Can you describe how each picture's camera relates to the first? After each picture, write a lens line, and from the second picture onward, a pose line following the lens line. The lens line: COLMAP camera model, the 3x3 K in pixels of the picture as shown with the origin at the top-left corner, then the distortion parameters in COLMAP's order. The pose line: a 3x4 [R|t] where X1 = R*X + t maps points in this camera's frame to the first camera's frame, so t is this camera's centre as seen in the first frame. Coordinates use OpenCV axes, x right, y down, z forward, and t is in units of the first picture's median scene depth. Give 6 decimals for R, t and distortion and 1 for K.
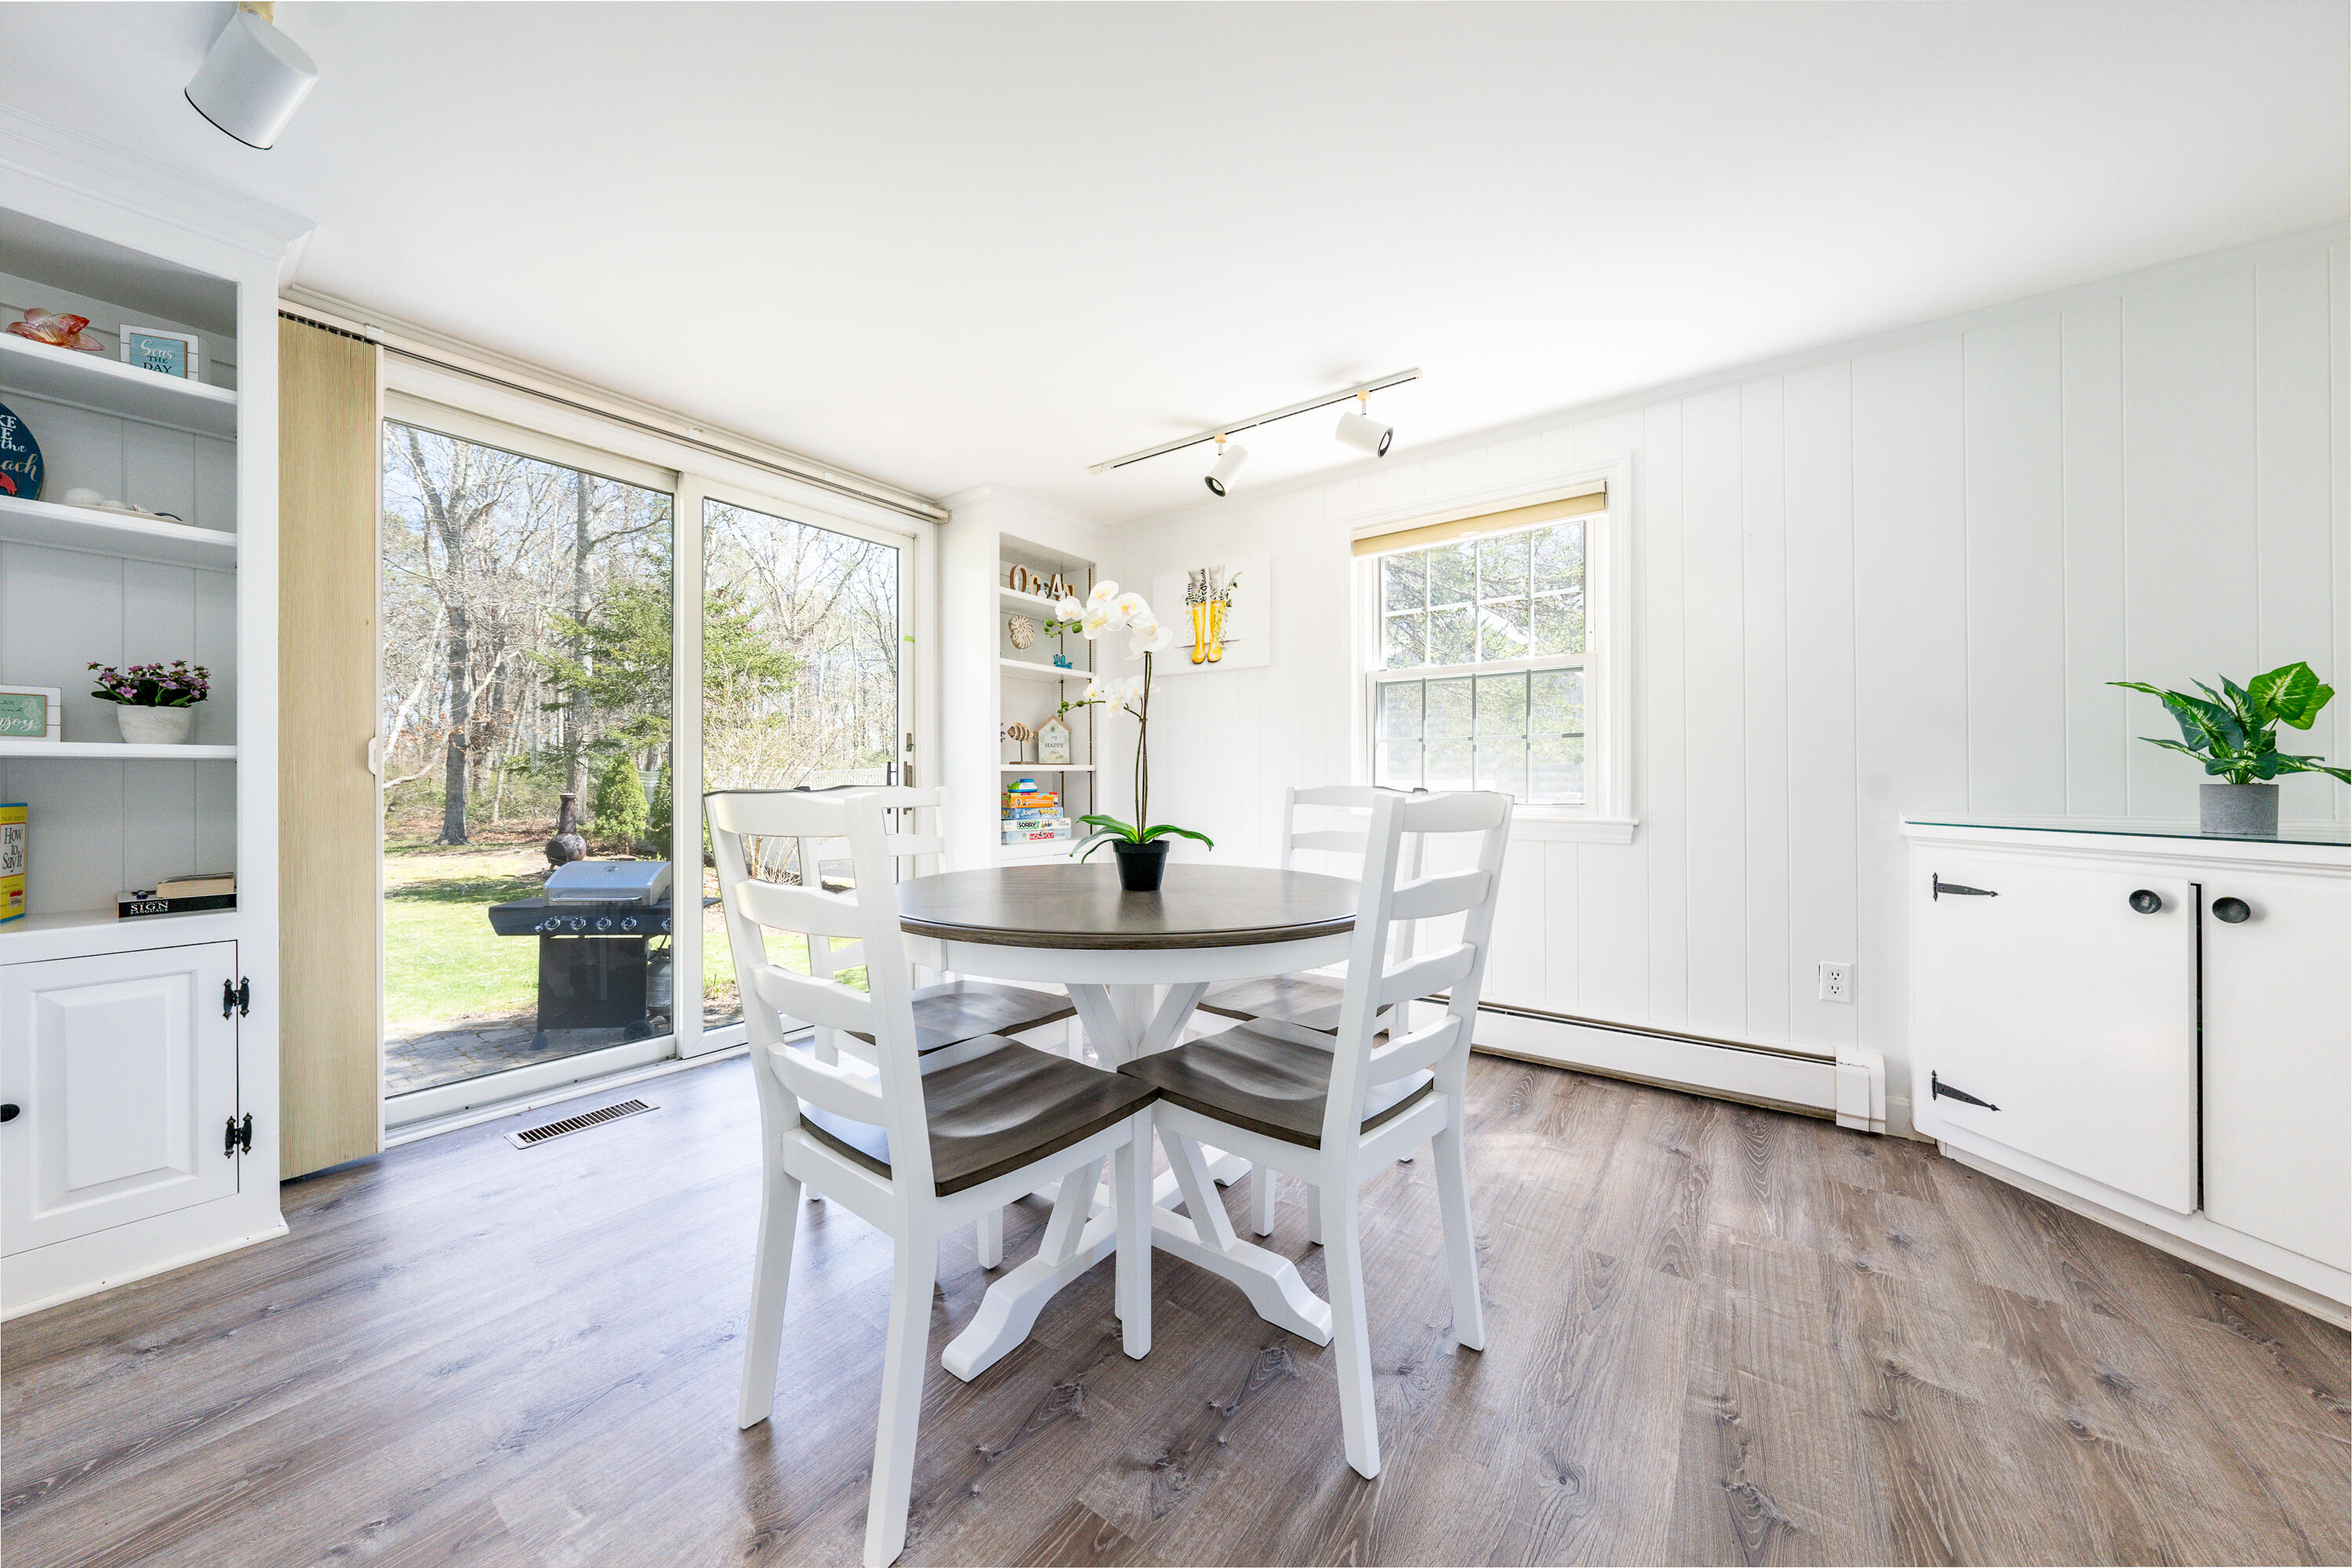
lens RADIAL K [[814.3, 0, 1137.1], [0, 814.3, 782.3], [0, 0, 1]] dist [-0.000570, 0.000013]
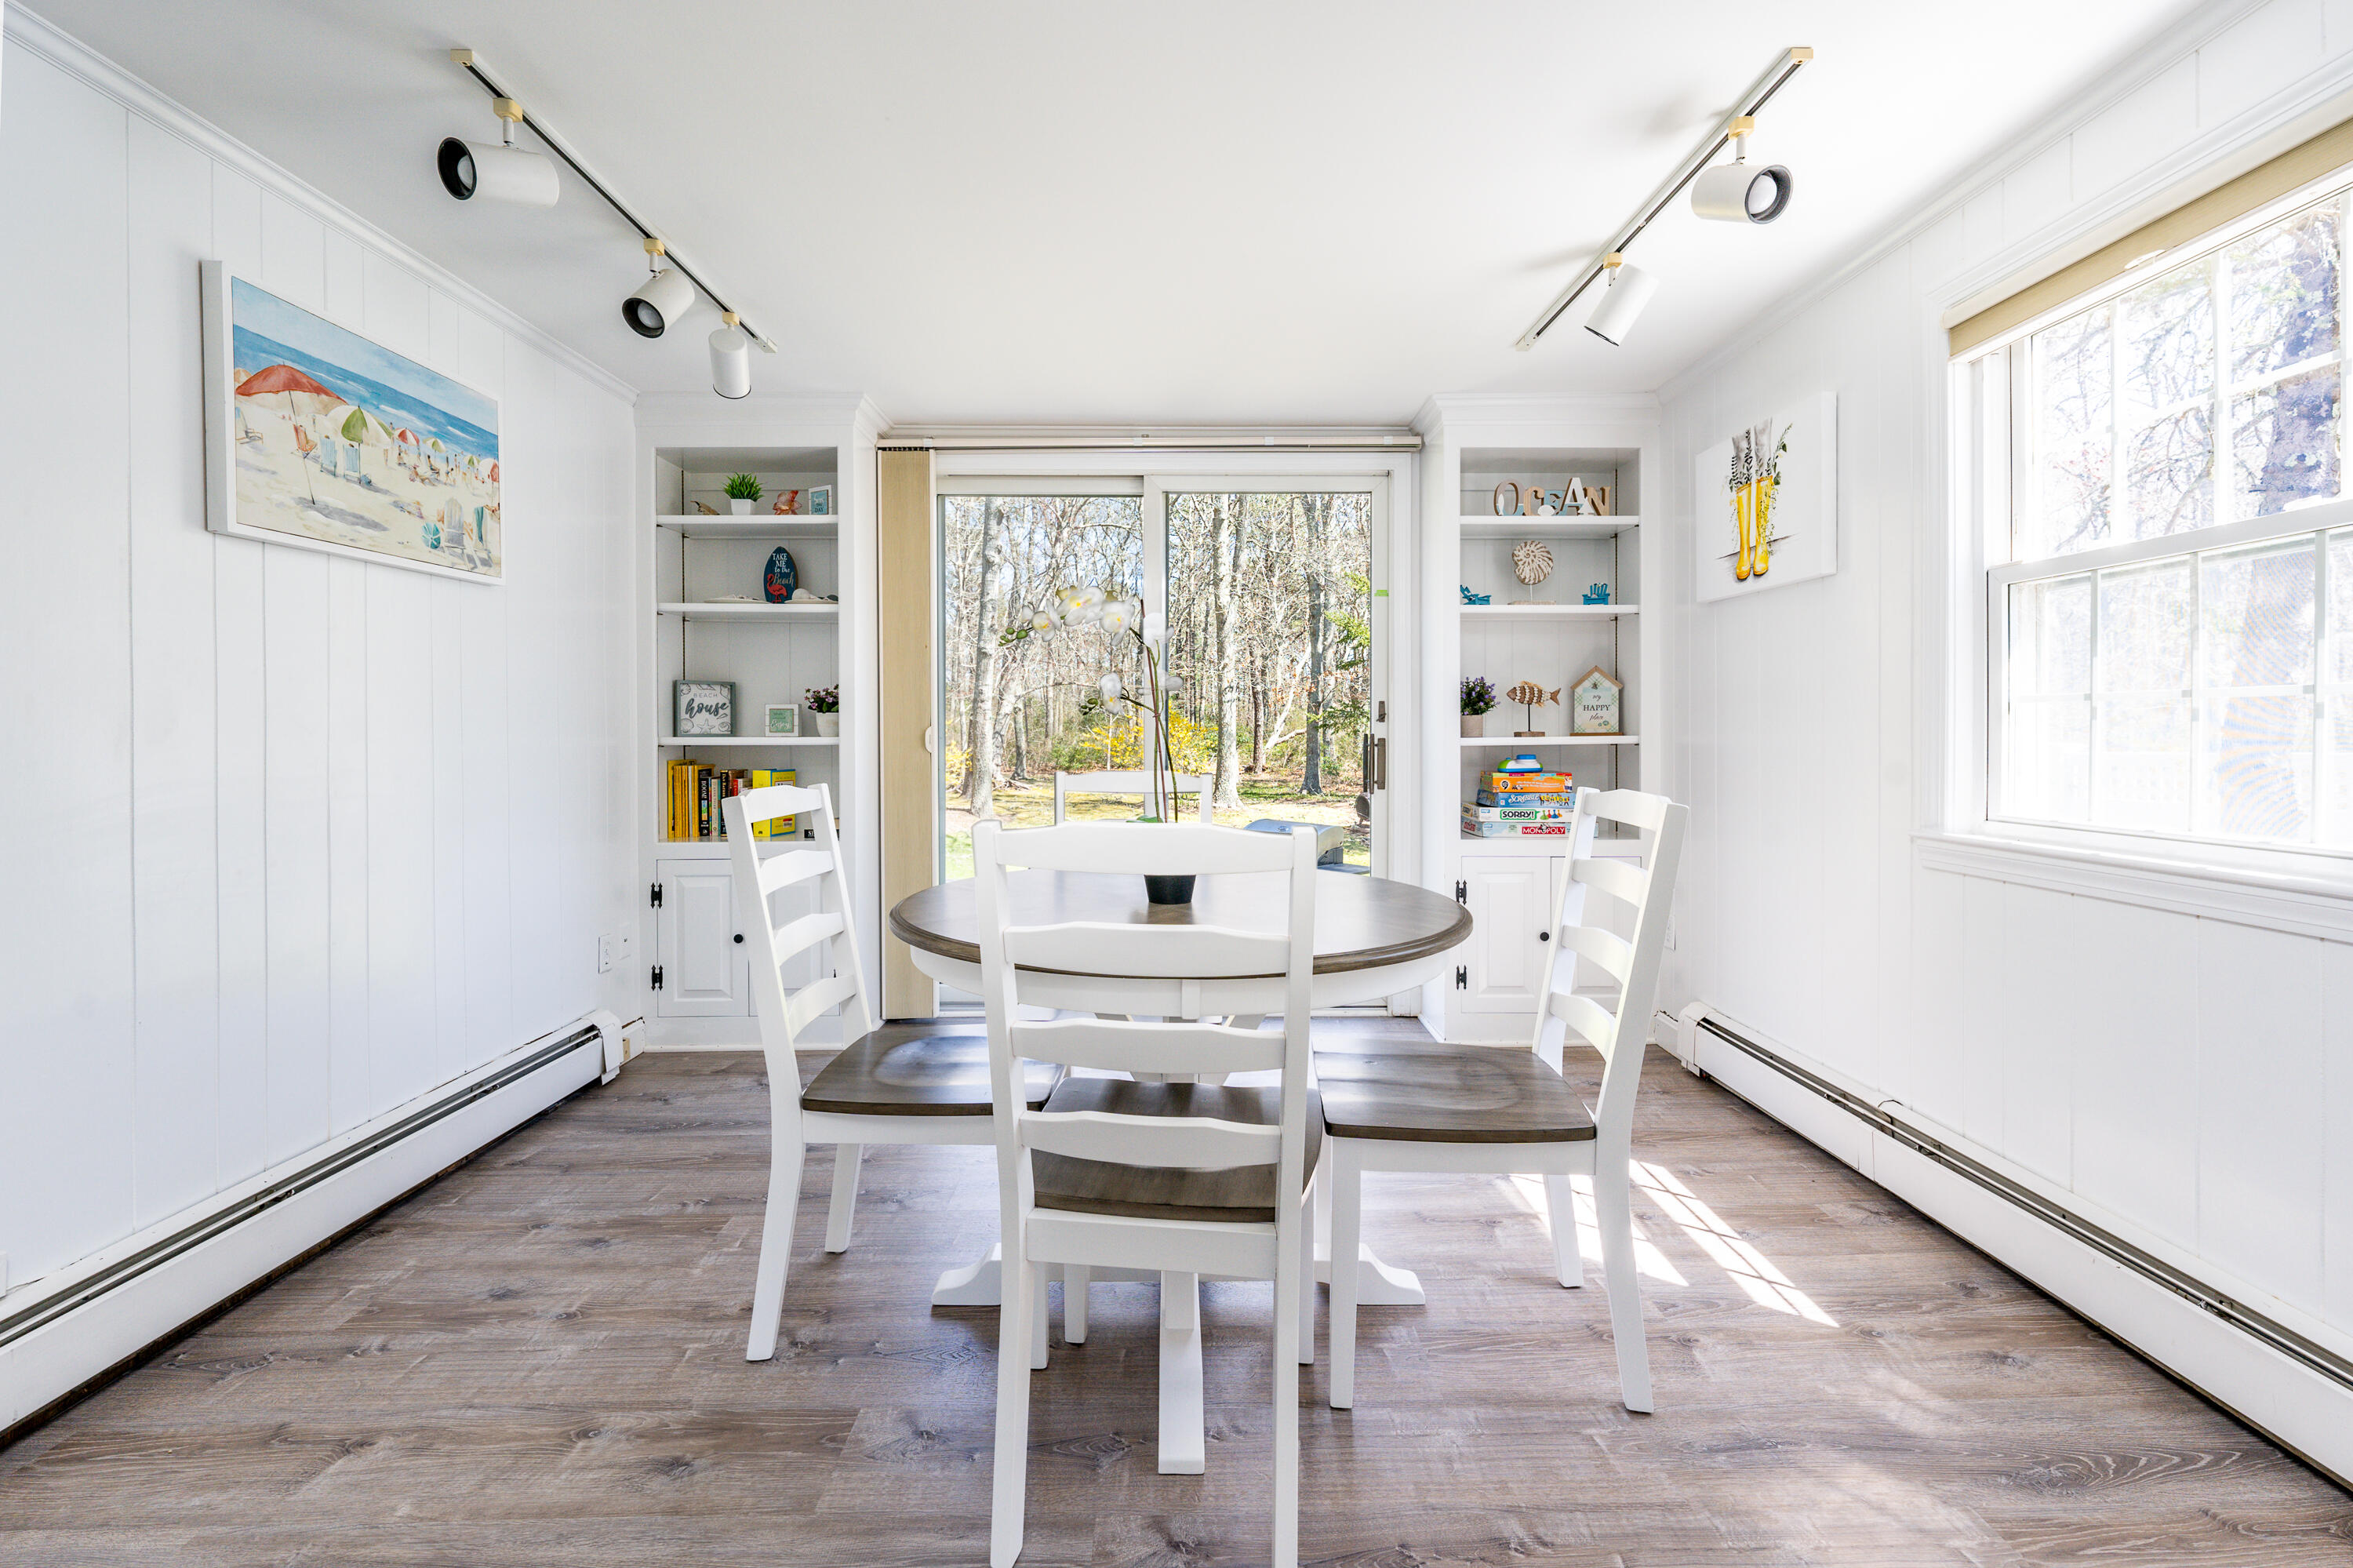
lens RADIAL K [[1014.7, 0, 1178.8], [0, 1014.7, 739.8], [0, 0, 1]] dist [-0.000655, -0.000123]
pose [[0.604936, 0.006080, -0.796251, 0.446319], [0.001492, 0.999960, 0.008769, -0.028323], [0.796273, -0.006493, 0.604903, 0.166554]]
